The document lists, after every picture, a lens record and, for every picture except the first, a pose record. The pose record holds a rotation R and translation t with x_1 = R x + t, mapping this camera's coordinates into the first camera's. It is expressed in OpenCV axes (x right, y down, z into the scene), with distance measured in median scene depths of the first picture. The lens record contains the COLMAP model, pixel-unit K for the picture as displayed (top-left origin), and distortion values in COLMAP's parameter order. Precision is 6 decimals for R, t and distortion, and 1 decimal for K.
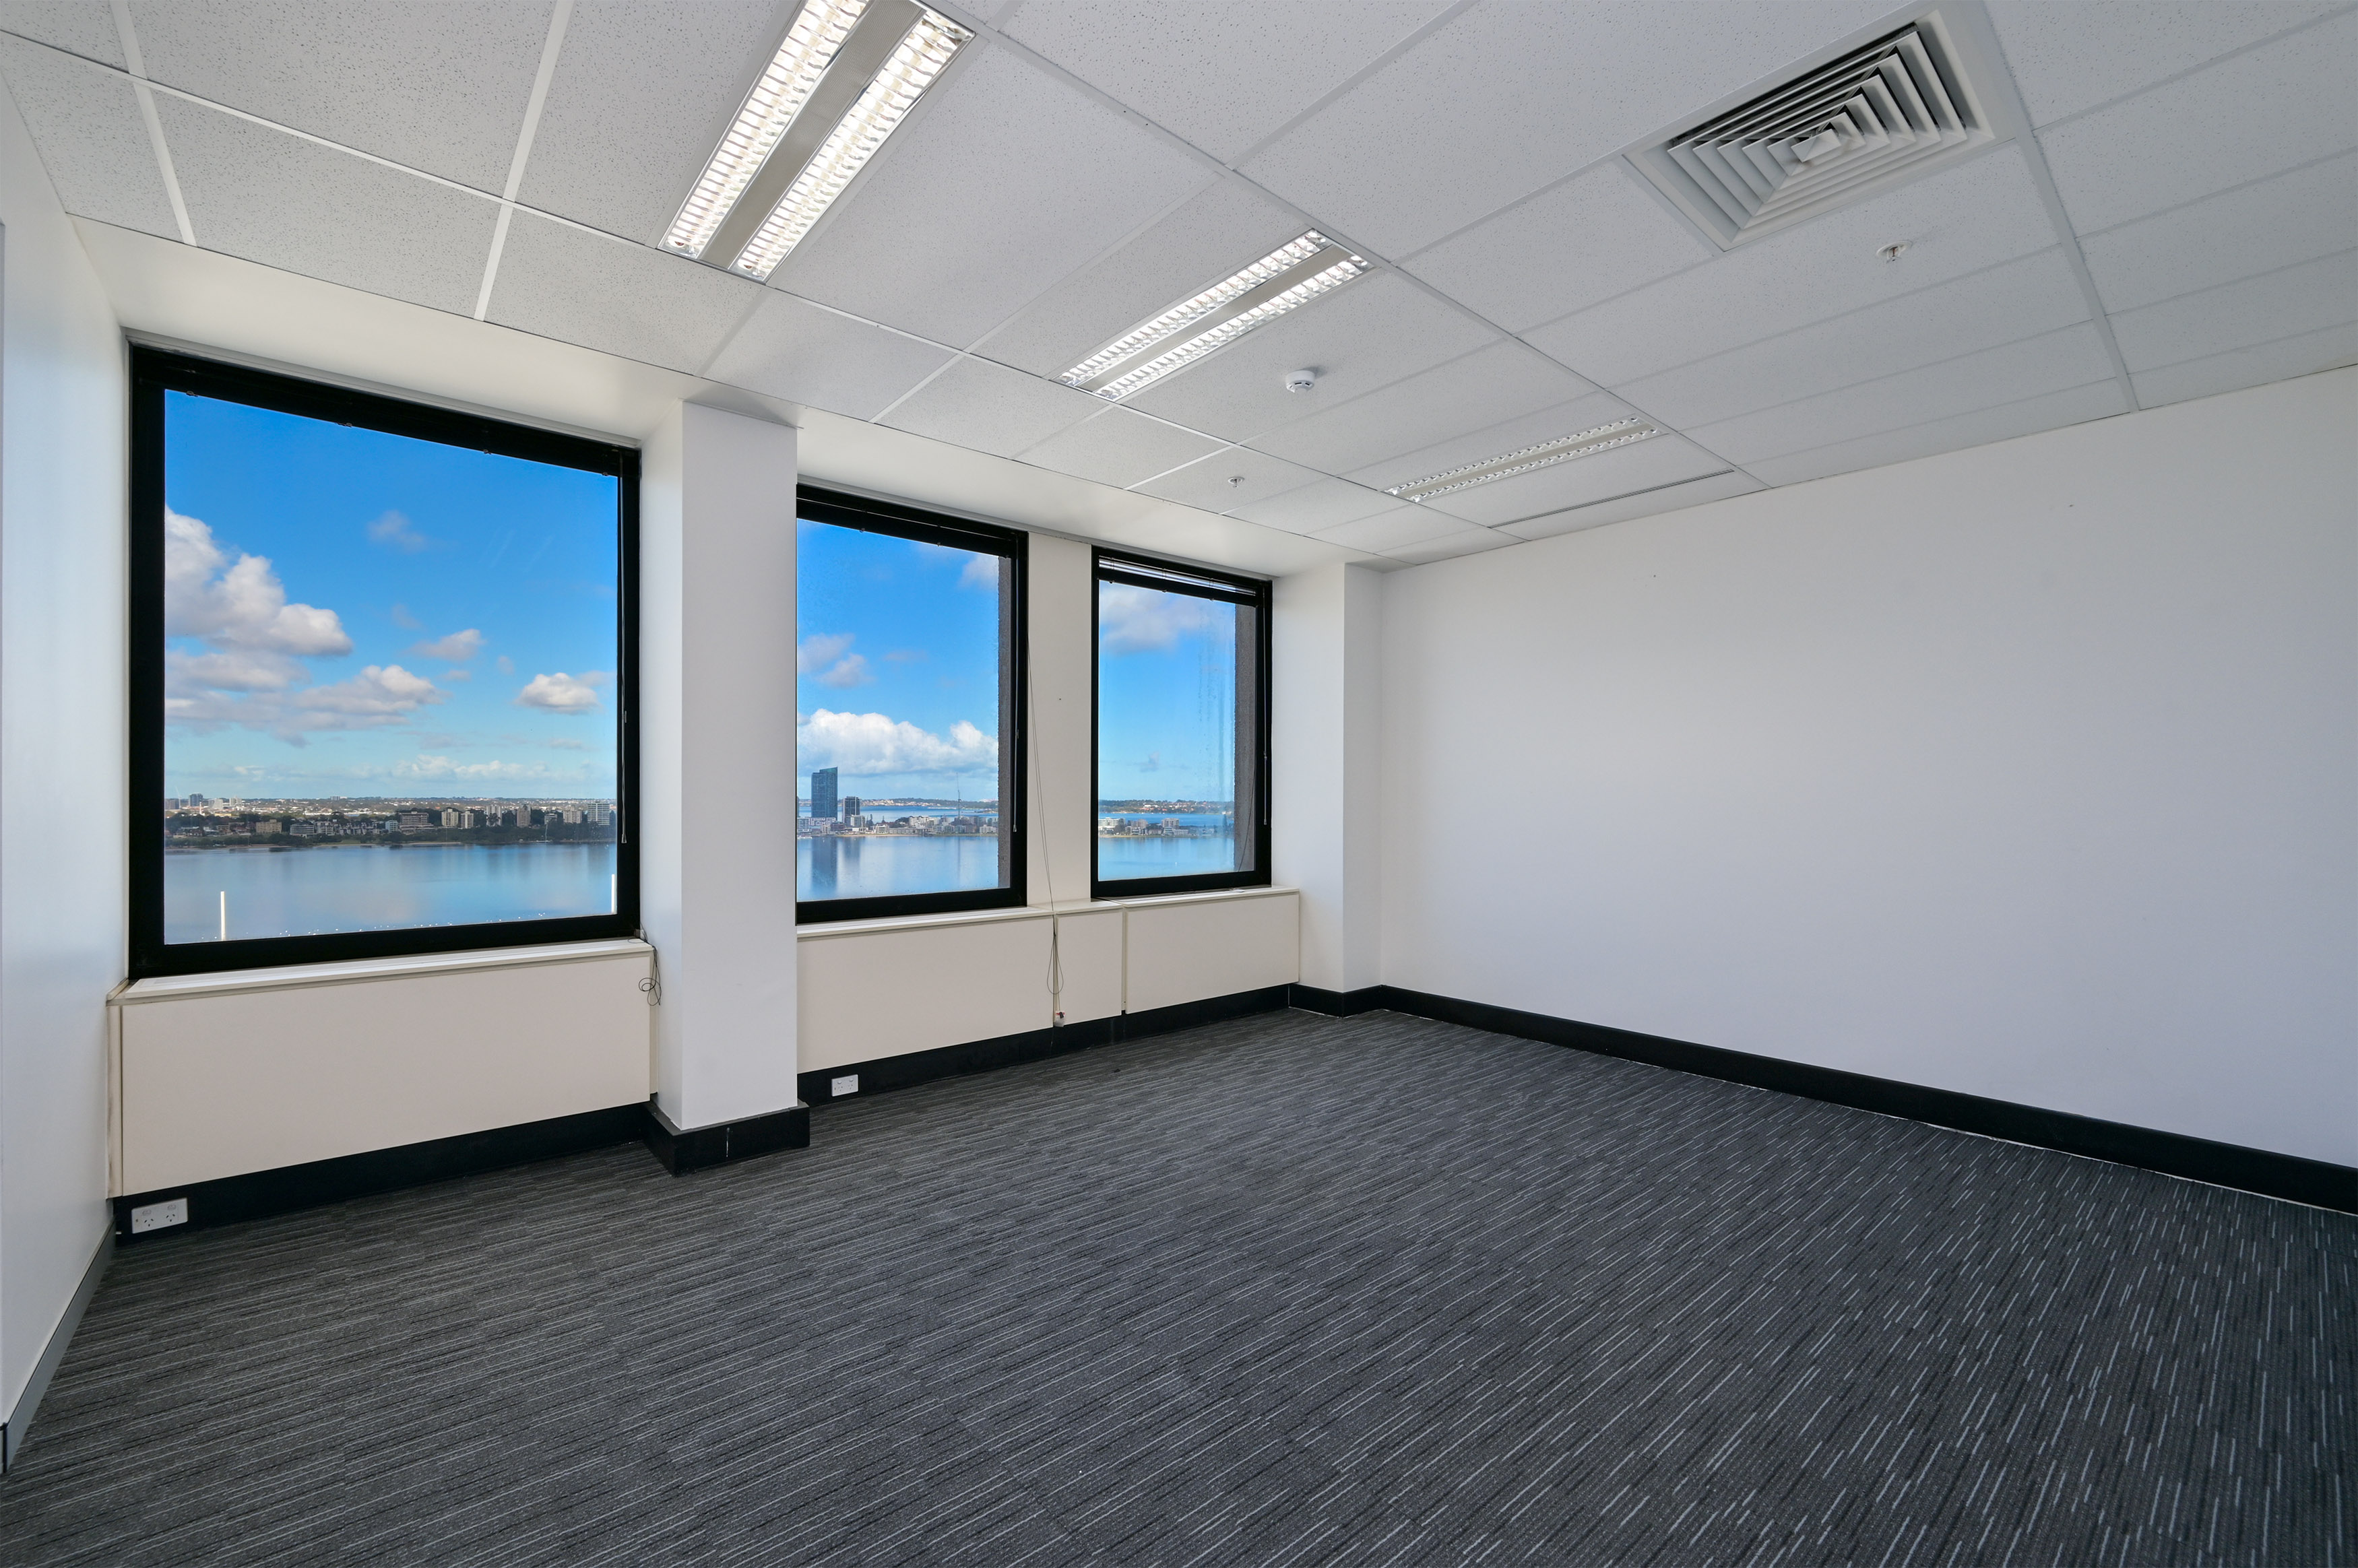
lens RADIAL K [[978.4, 0, 1167.3], [0, 978.4, 797.7], [0, 0, 1]] dist [-0.001200, 0.000442]
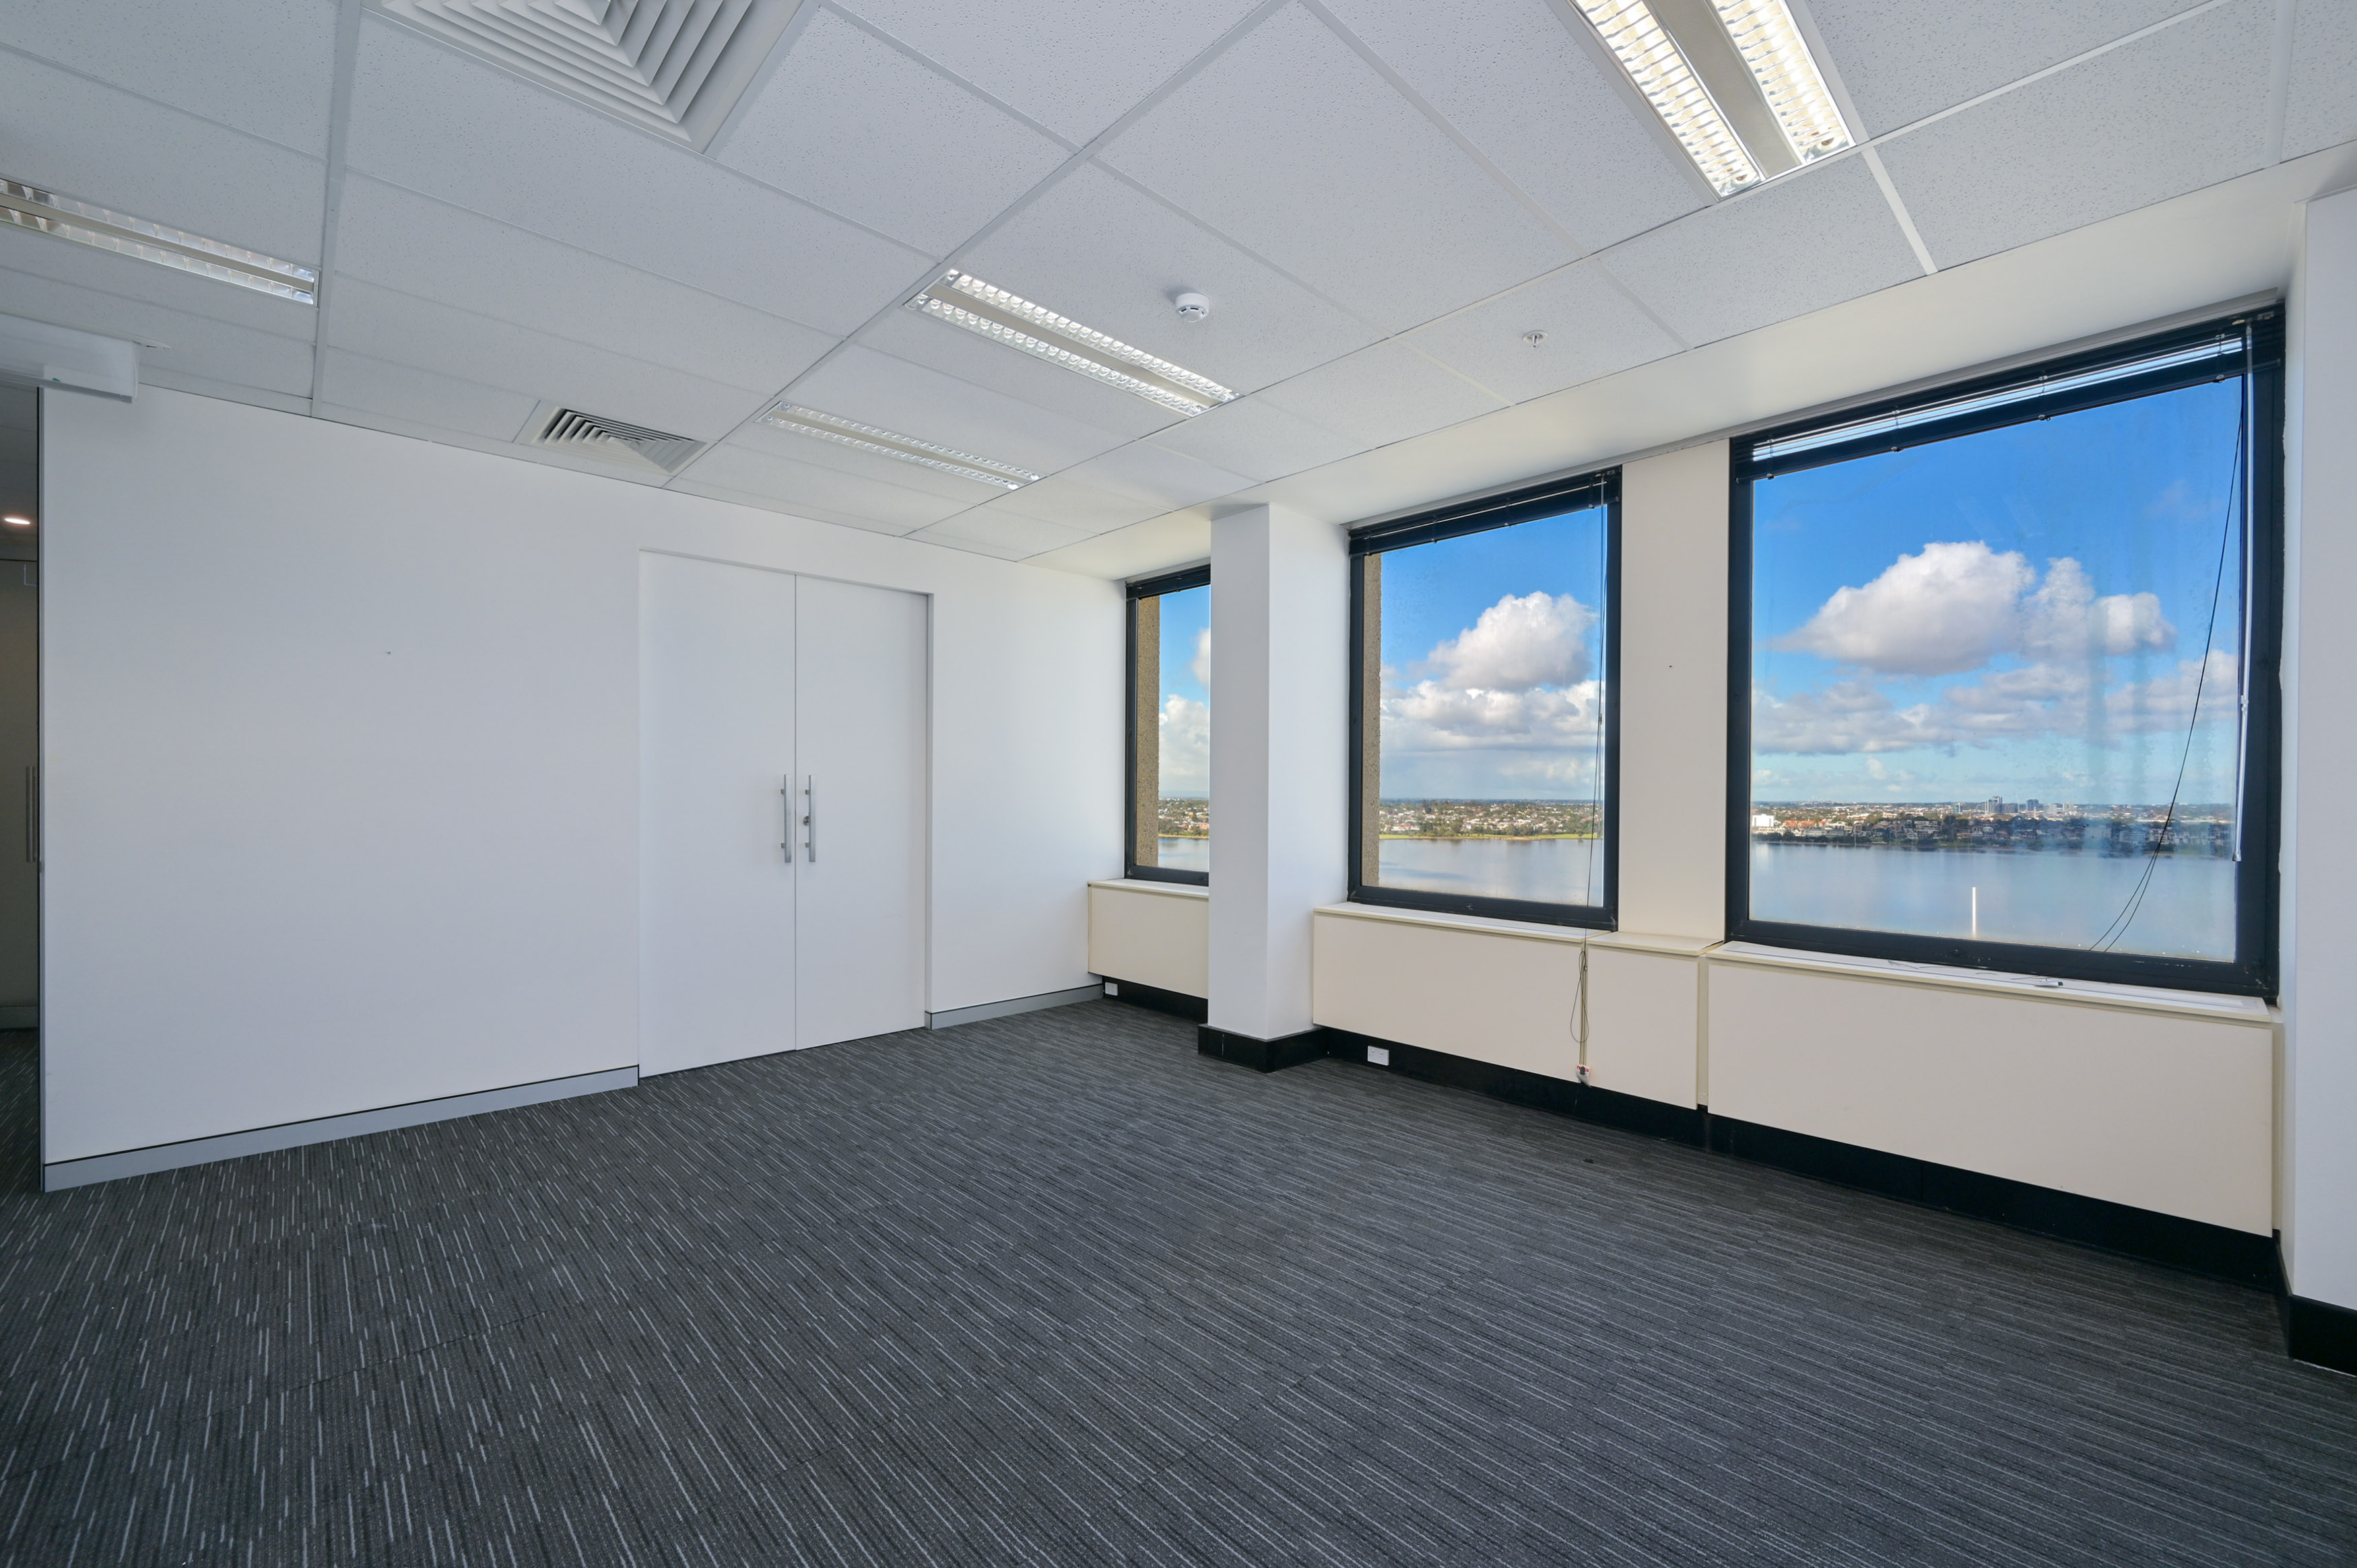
lens RADIAL K [[942.7, 0, 1172.6], [0, 942.7, 799.0], [0, 0, 1]] dist [-0.001751, 0.000256]
pose [[0.047908, 0.002938, -0.998847, 0.866557], [-0.007282, 0.999970, 0.002592, 0.003534], [0.998825, 0.007149, 0.047928, 0.857801]]
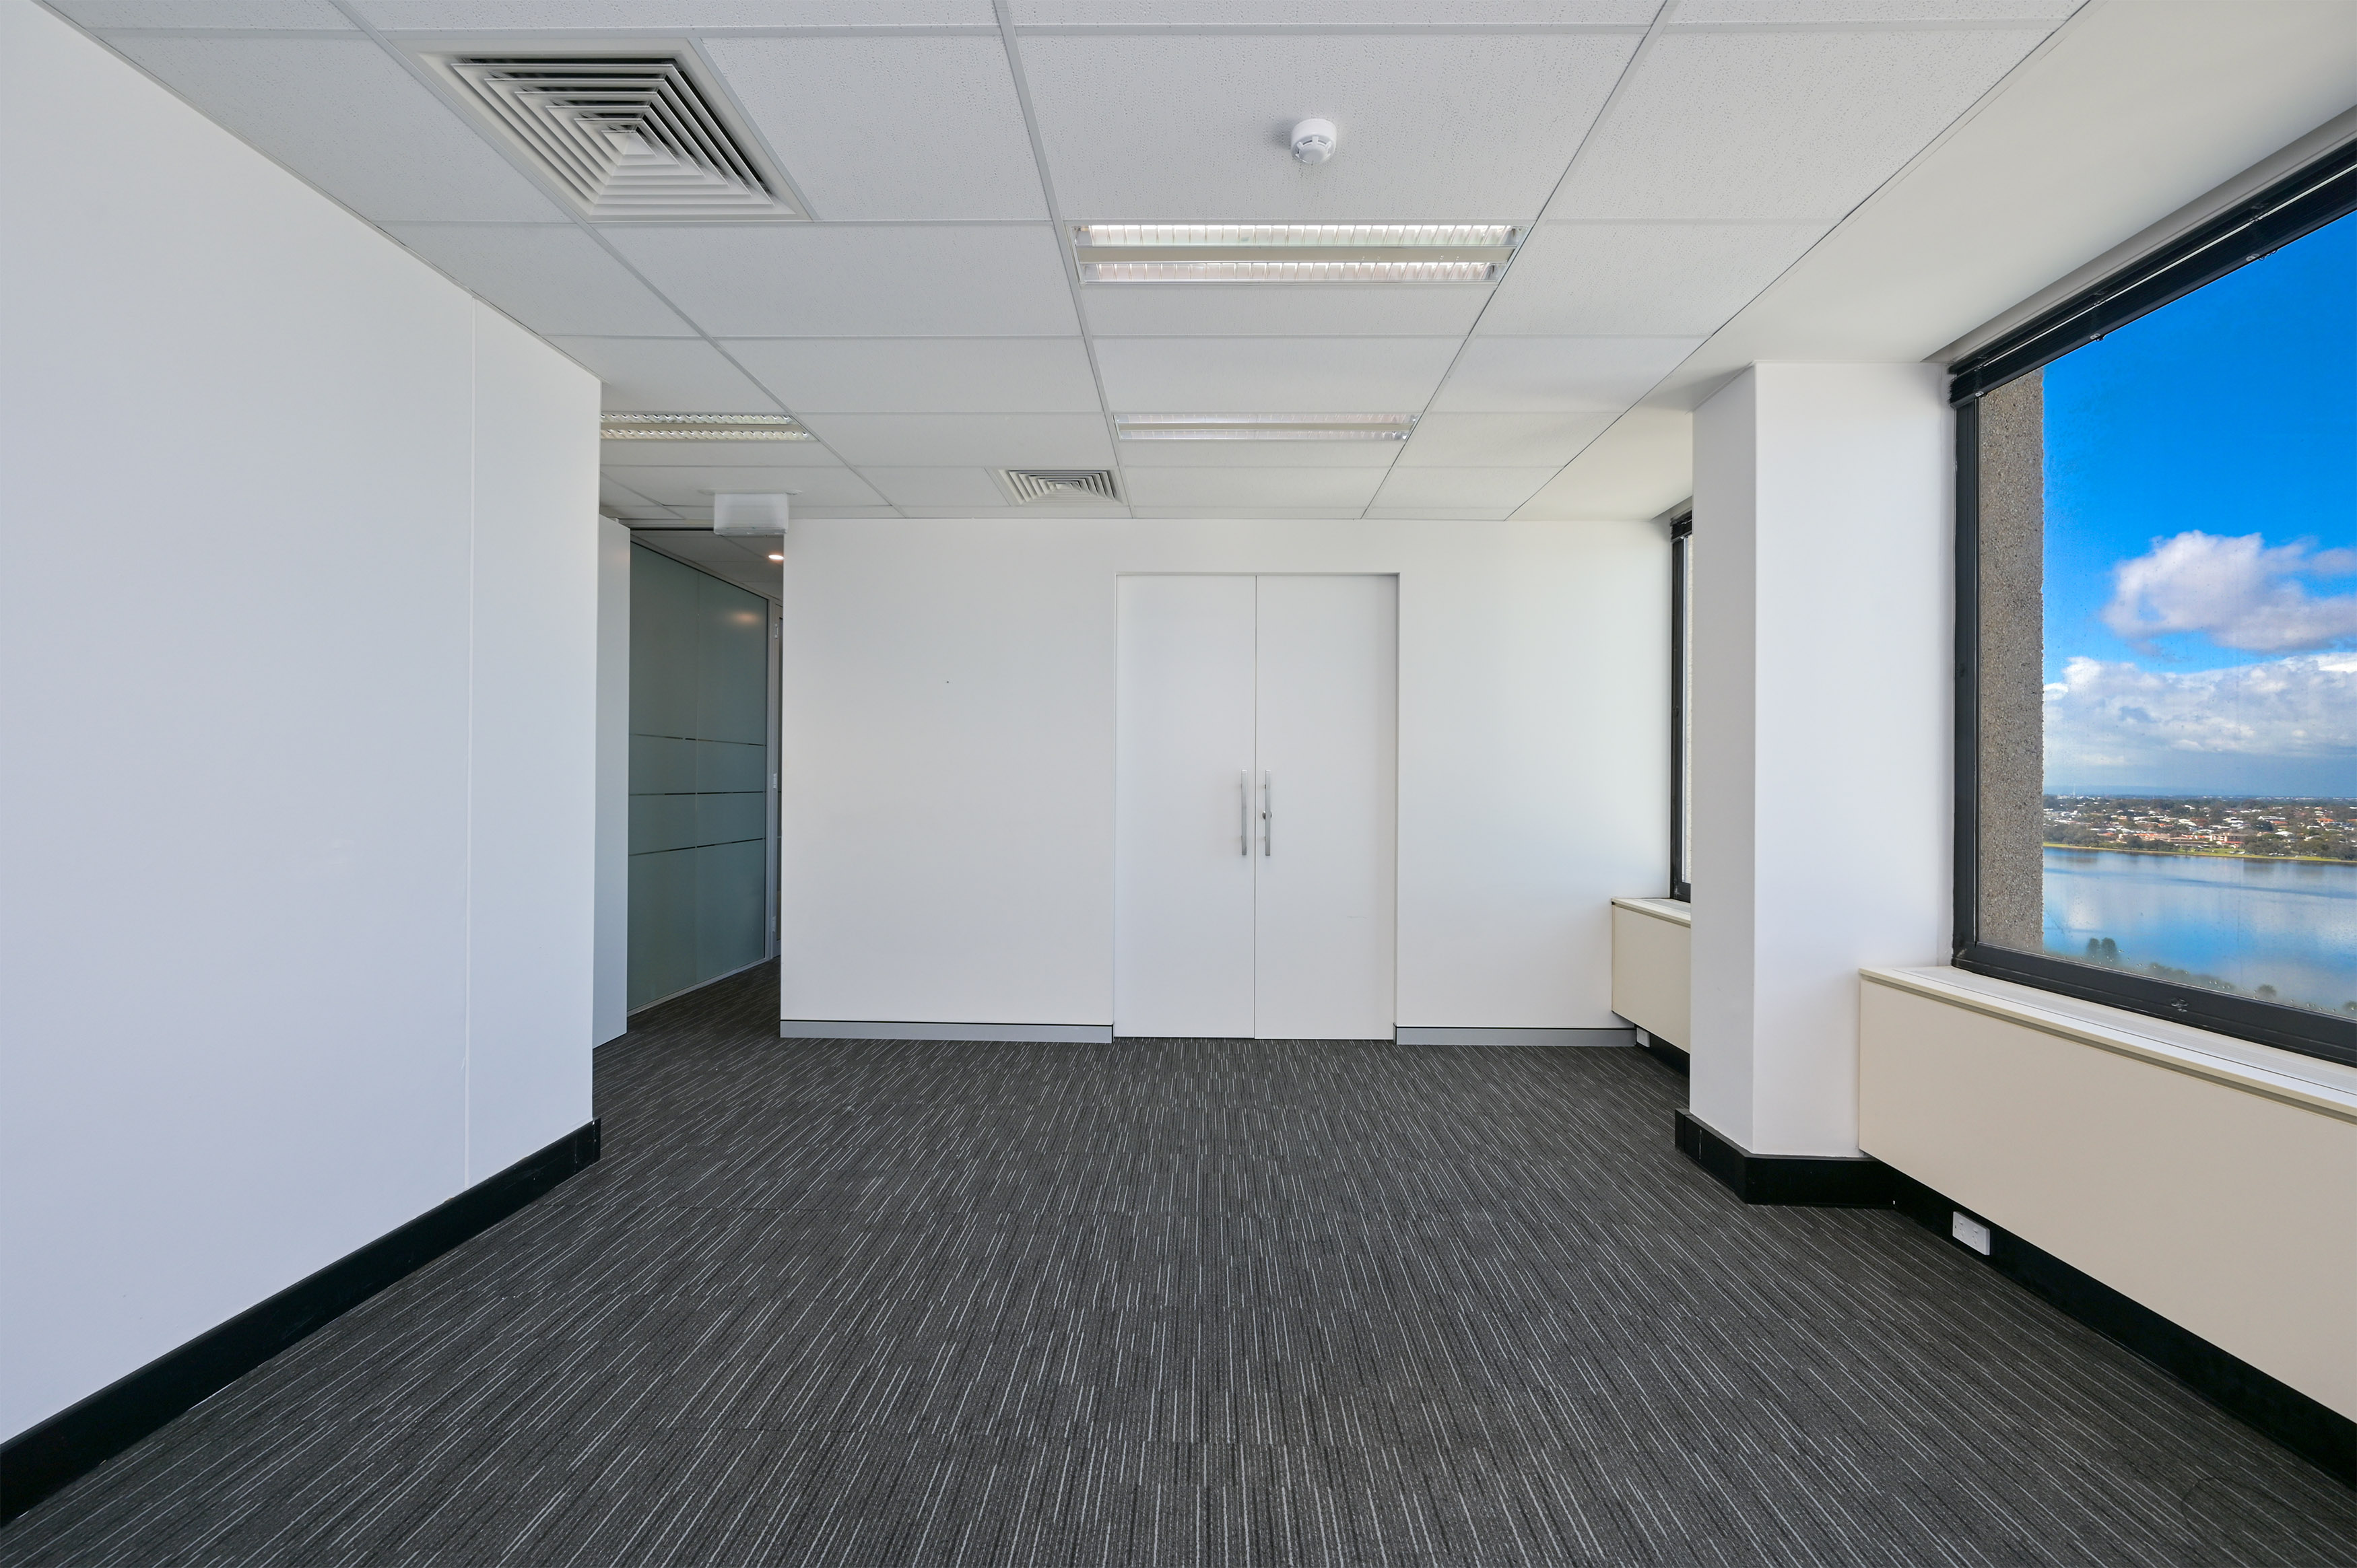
lens RADIAL K [[927.7, 0, 1185.7], [0, 927.7, 784.2], [0, 0, 1]] dist [-0.000743, 0.000669]
pose [[-0.659041, -0.007196, -0.752073, 0.583533], [-0.009608, 0.999953, -0.001148, -0.001105], [0.752046, 0.006469, -0.659079, 1.214027]]
